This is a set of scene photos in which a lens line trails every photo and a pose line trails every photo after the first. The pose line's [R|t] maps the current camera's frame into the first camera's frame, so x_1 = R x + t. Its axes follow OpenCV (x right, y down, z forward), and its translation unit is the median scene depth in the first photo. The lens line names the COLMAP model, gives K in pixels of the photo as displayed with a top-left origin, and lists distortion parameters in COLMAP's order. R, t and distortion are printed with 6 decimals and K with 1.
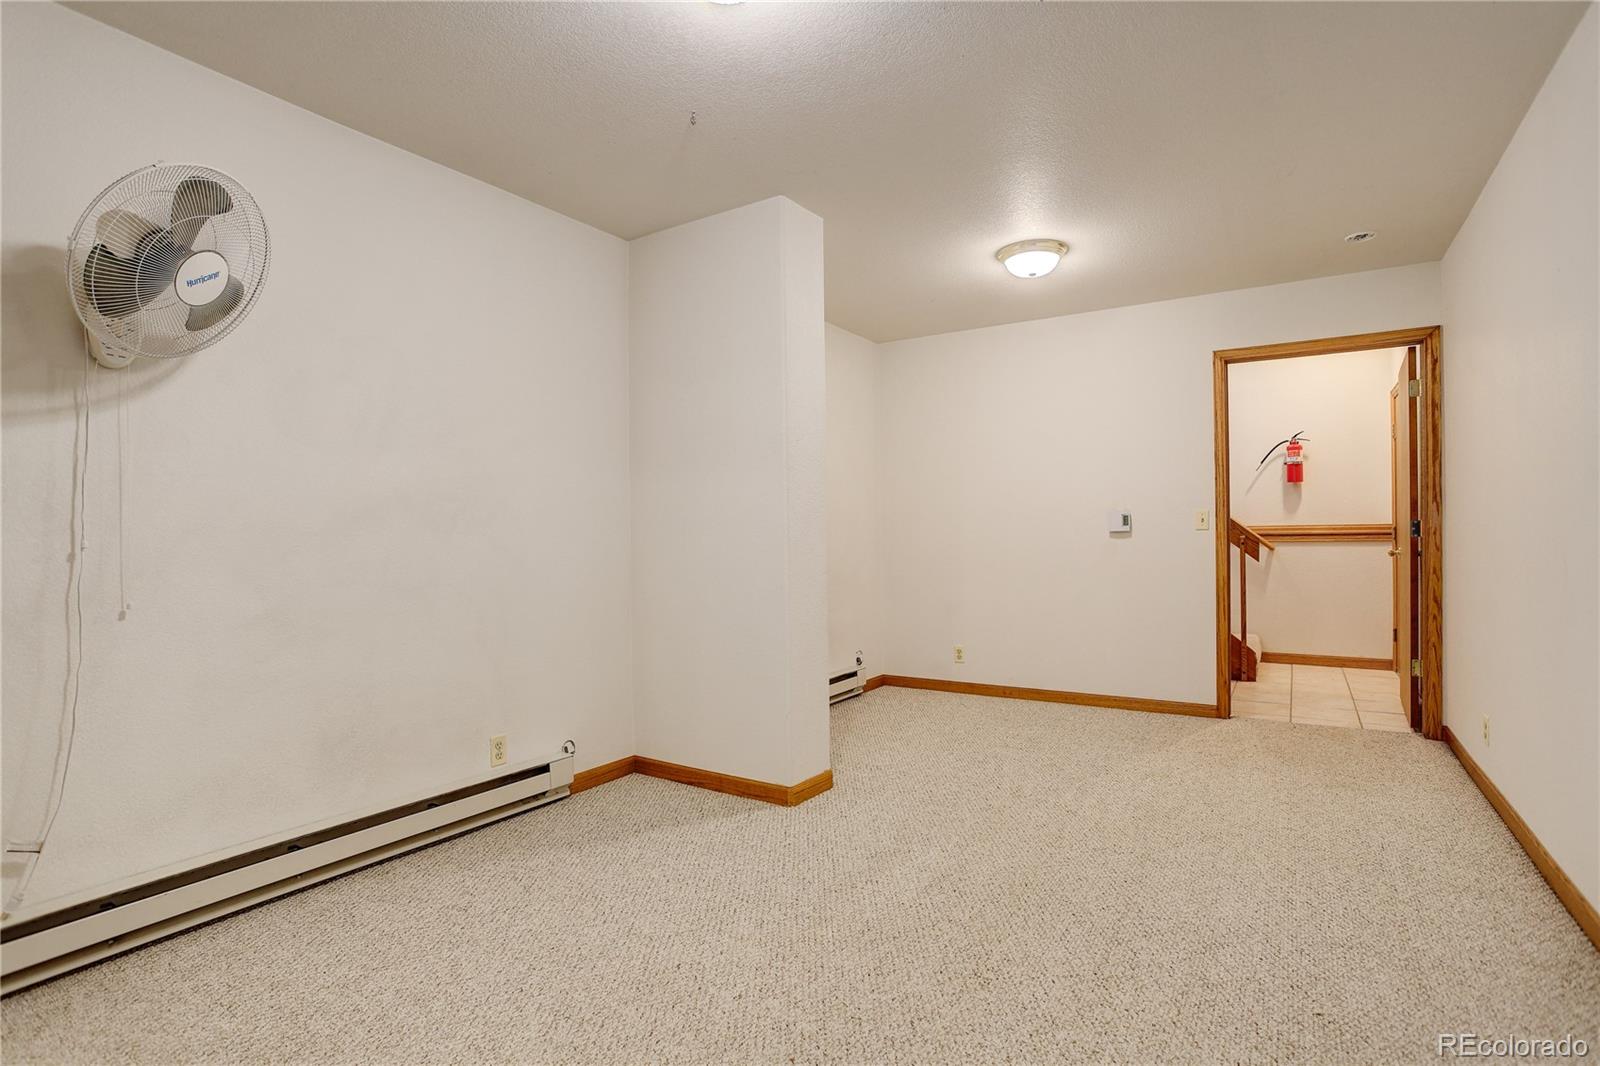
lens RADIAL K [[783.2, 0, 791.2], [0, 783.2, 532.3], [0, 0, 1]] dist [-0.029998, 0.006860]
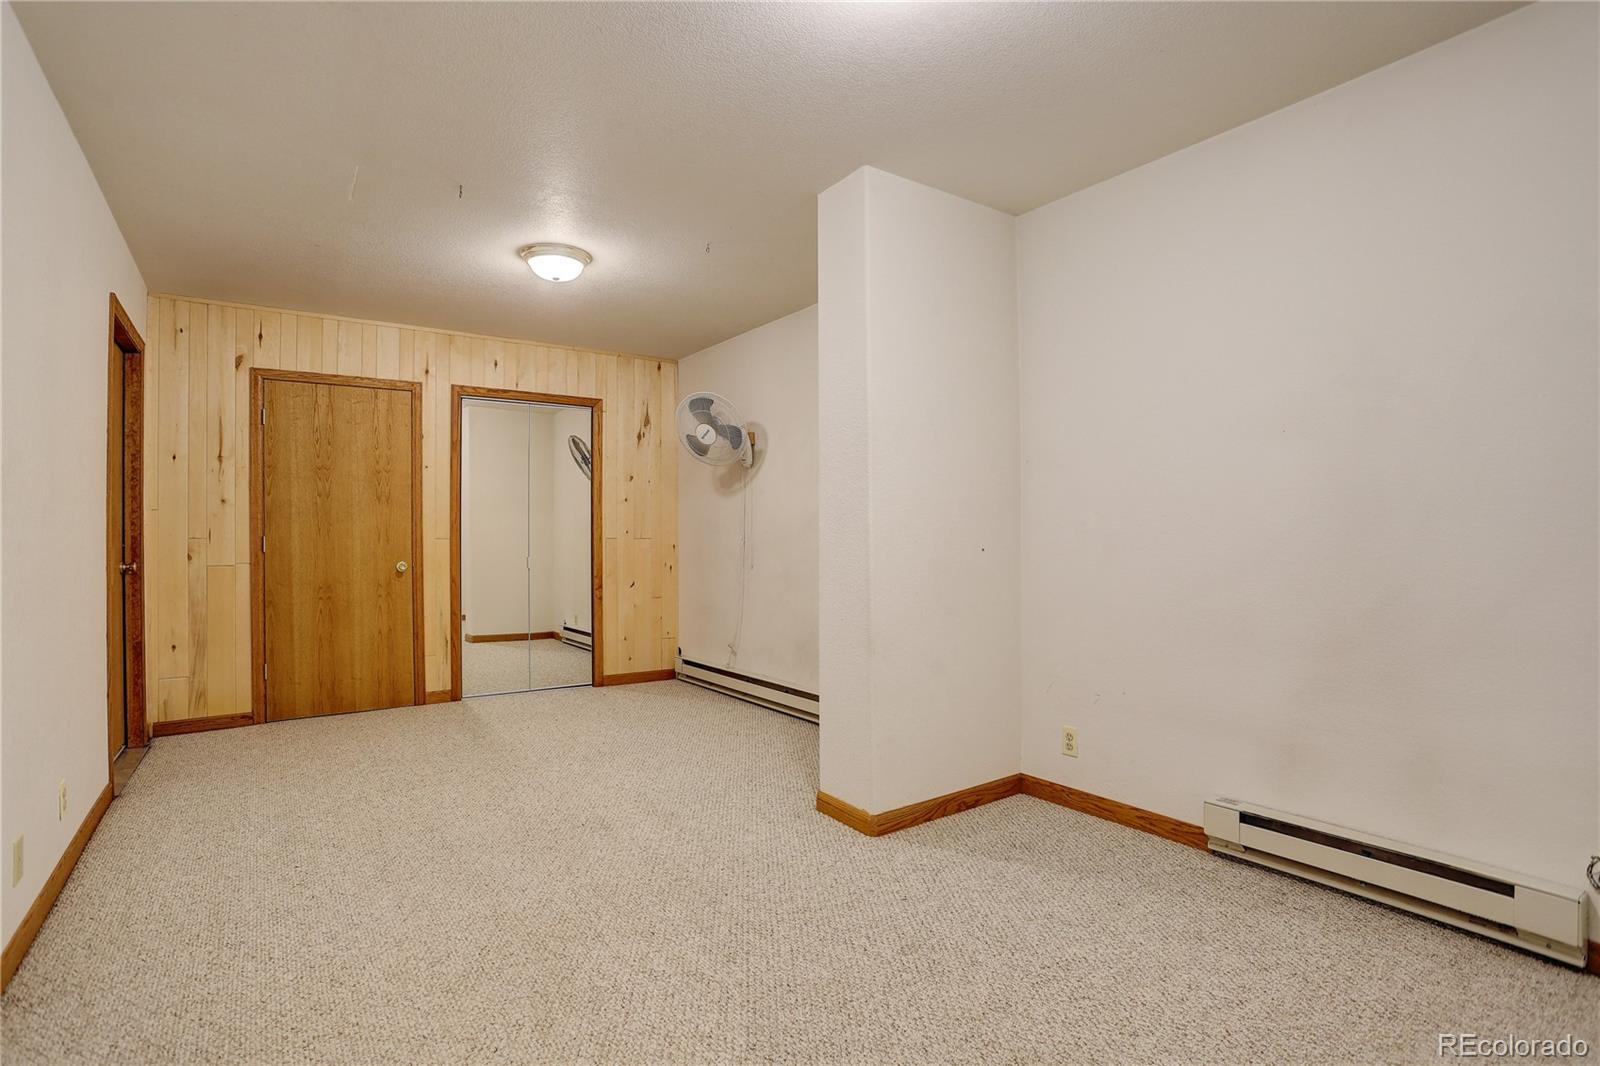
lens RADIAL K [[783.2, 0, 801.4], [0, 783.2, 540.8], [0, 0, 1]] dist [-0.029998, 0.006860]
pose [[-0.359997, 0.022800, -0.932675, 0.910971], [0.017407, 0.999691, 0.017719, -0.011236], [0.932791, -0.009857, -0.360283, 1.311653]]
